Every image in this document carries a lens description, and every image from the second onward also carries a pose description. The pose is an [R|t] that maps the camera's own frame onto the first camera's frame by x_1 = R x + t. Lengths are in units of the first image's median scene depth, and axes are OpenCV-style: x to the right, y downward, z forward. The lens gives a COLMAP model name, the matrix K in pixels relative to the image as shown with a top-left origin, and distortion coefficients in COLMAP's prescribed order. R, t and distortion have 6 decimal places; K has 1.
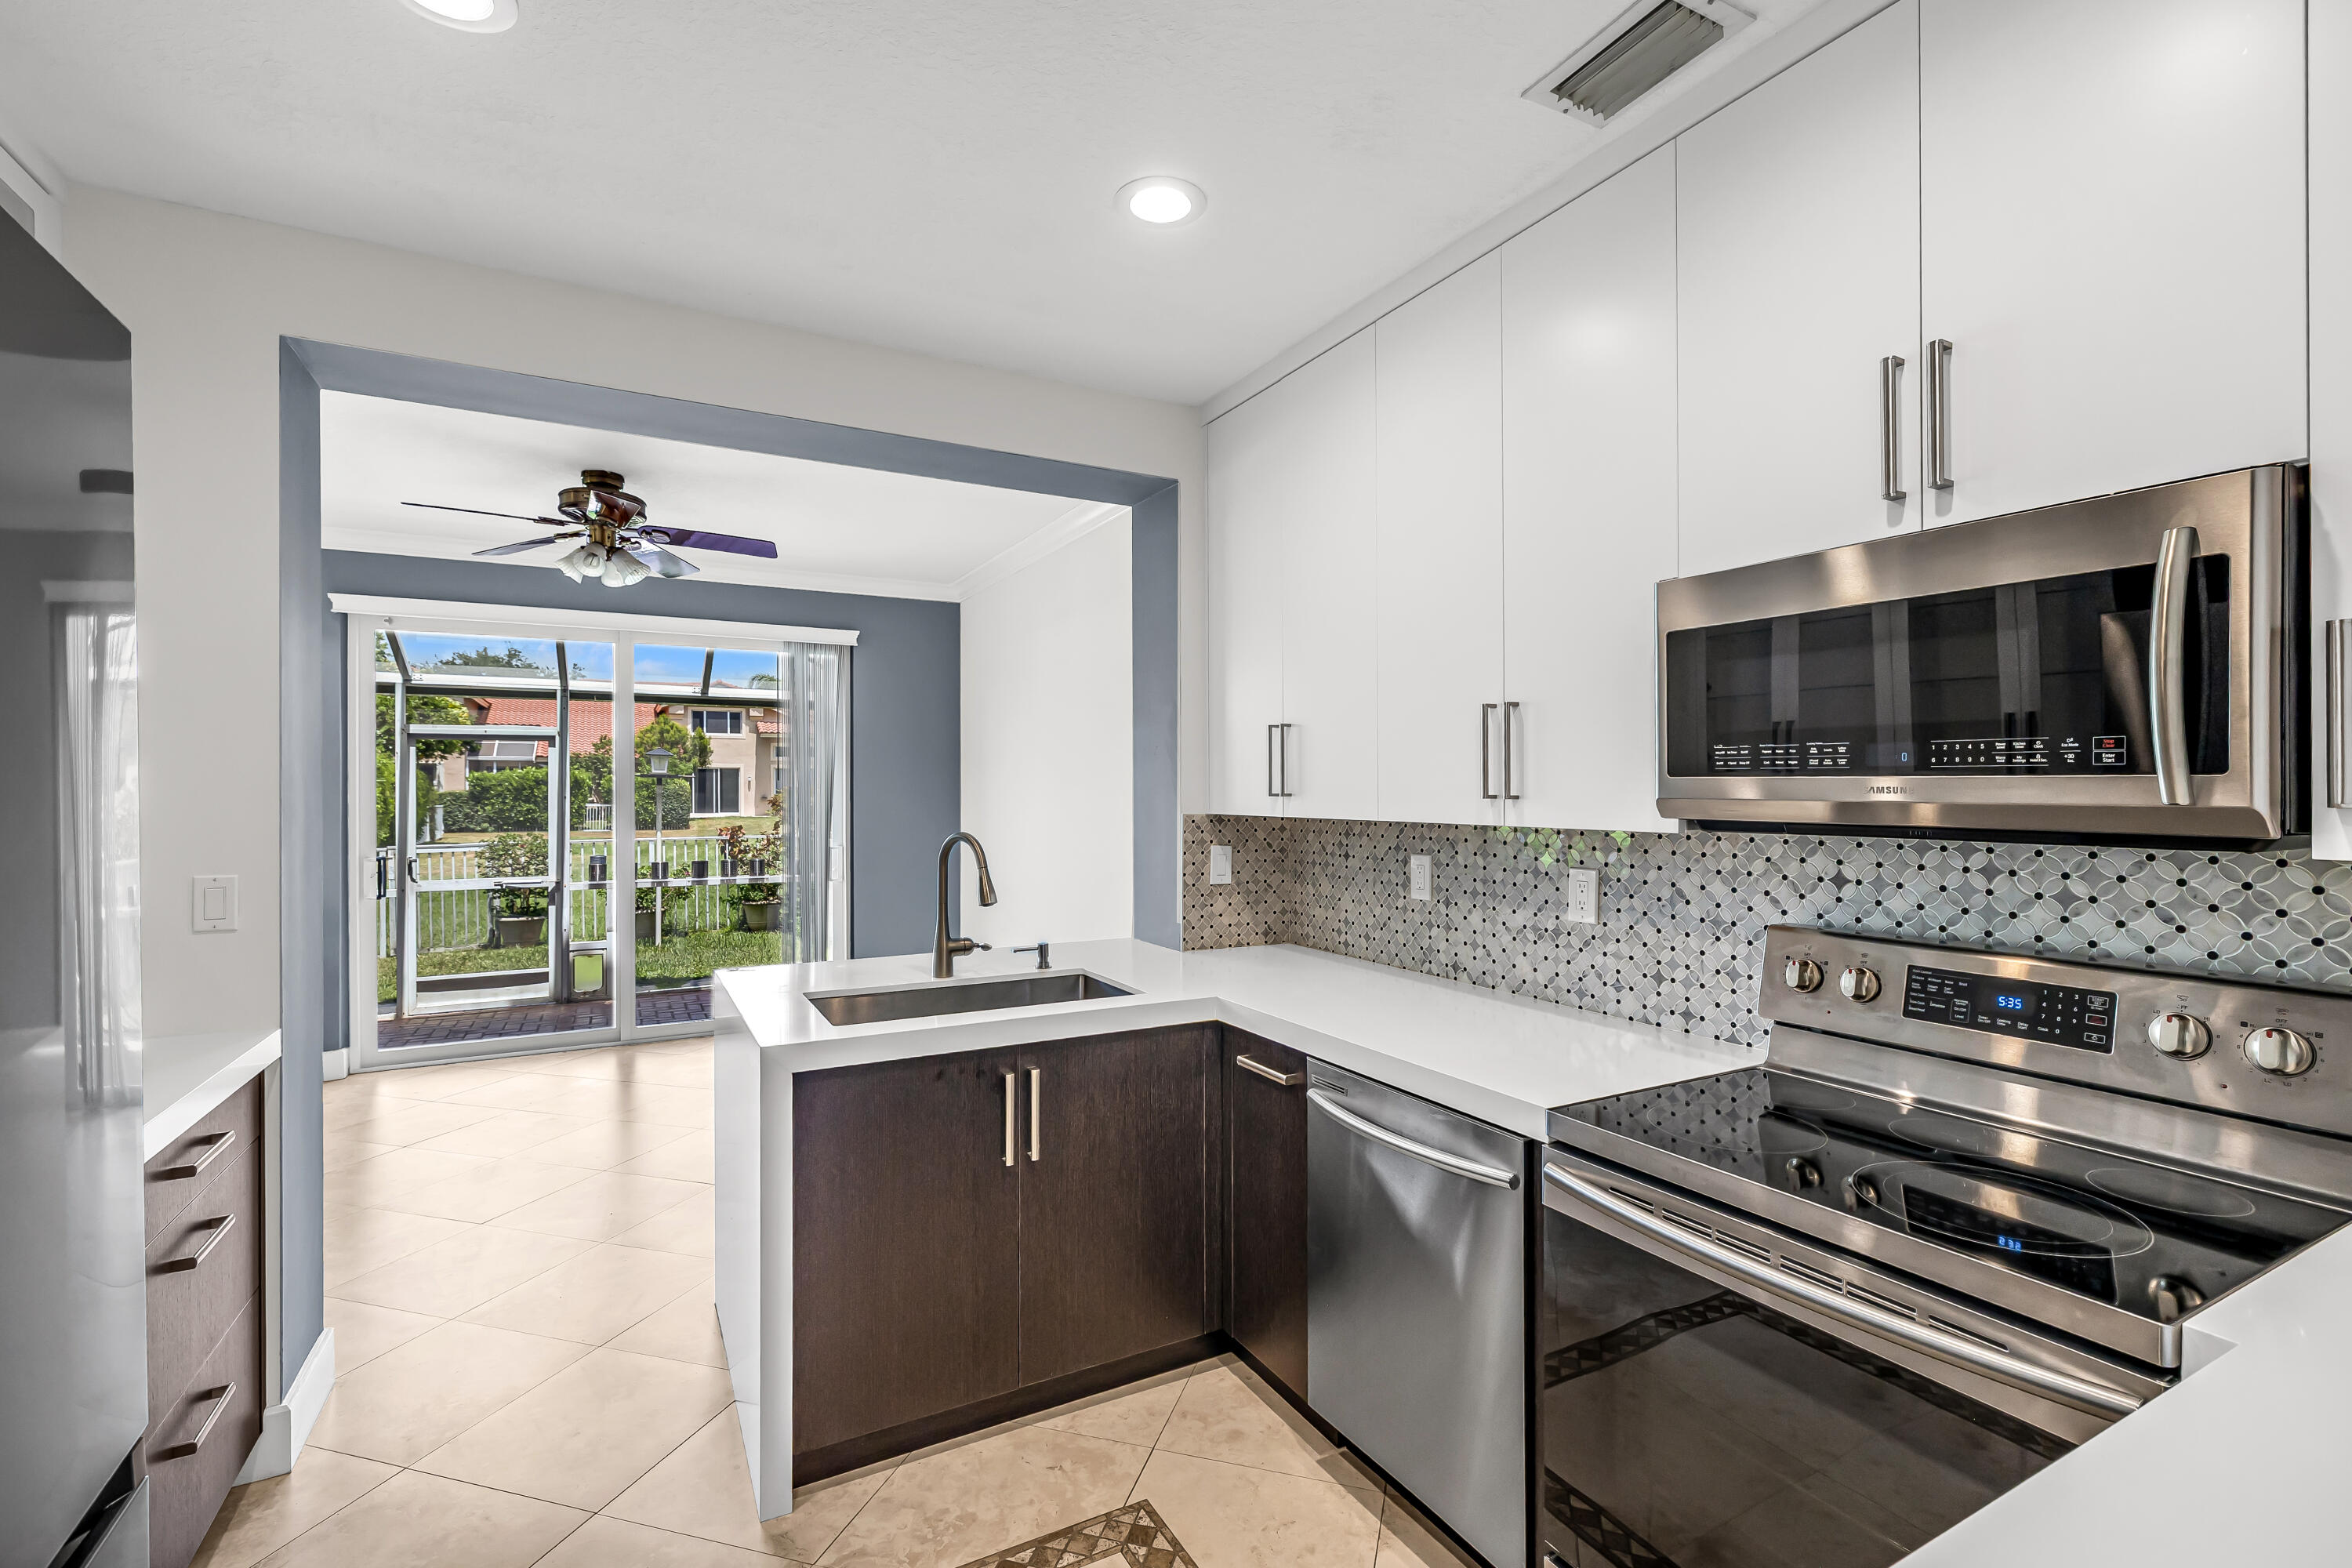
lens RADIAL K [[1059.1, 0, 1211.1], [0, 1059.1, 787.4], [0, 0, 1]] dist [0.001022, 0.000010]
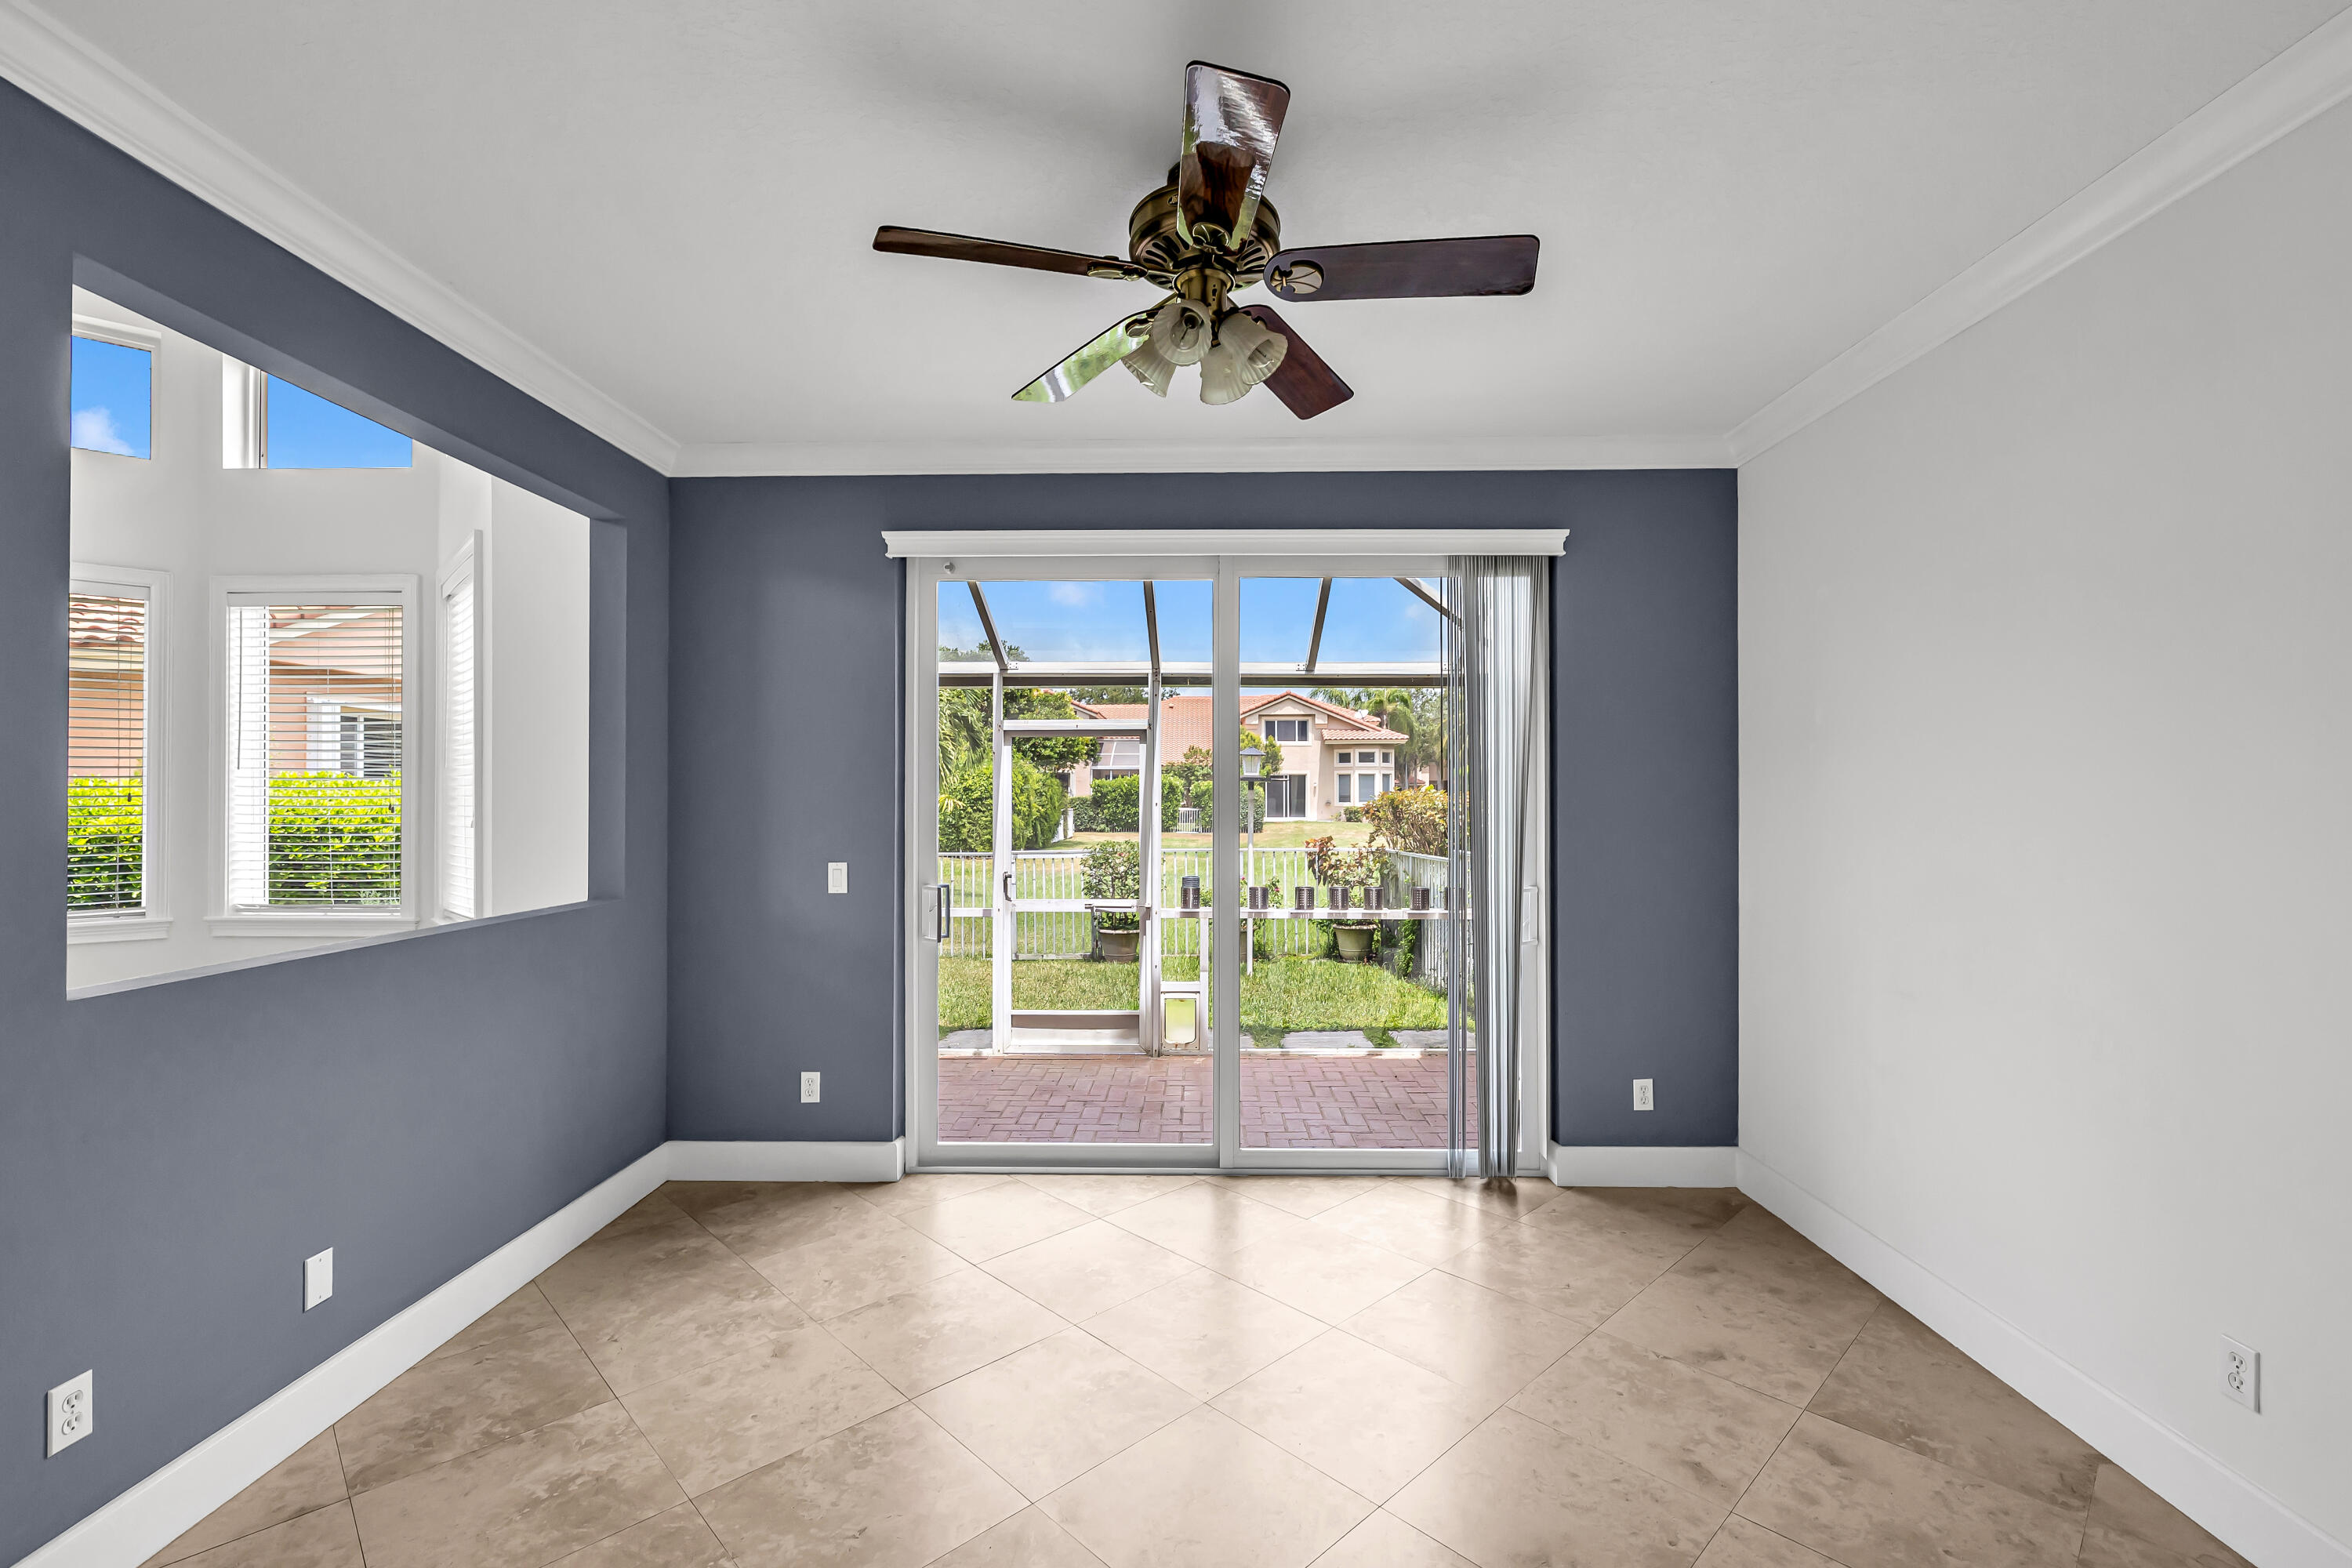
lens RADIAL K [[1059.1, 0, 1178.1], [0, 1059.1, 787.1], [0, 0, 1]] dist [0.001022, 0.000010]
pose [[0.860903, -0.003080, -0.508760, -0.132819], [0.000080, 0.999982, -0.005918, 0.001067], [0.508769, 0.005054, 0.860888, 0.226015]]
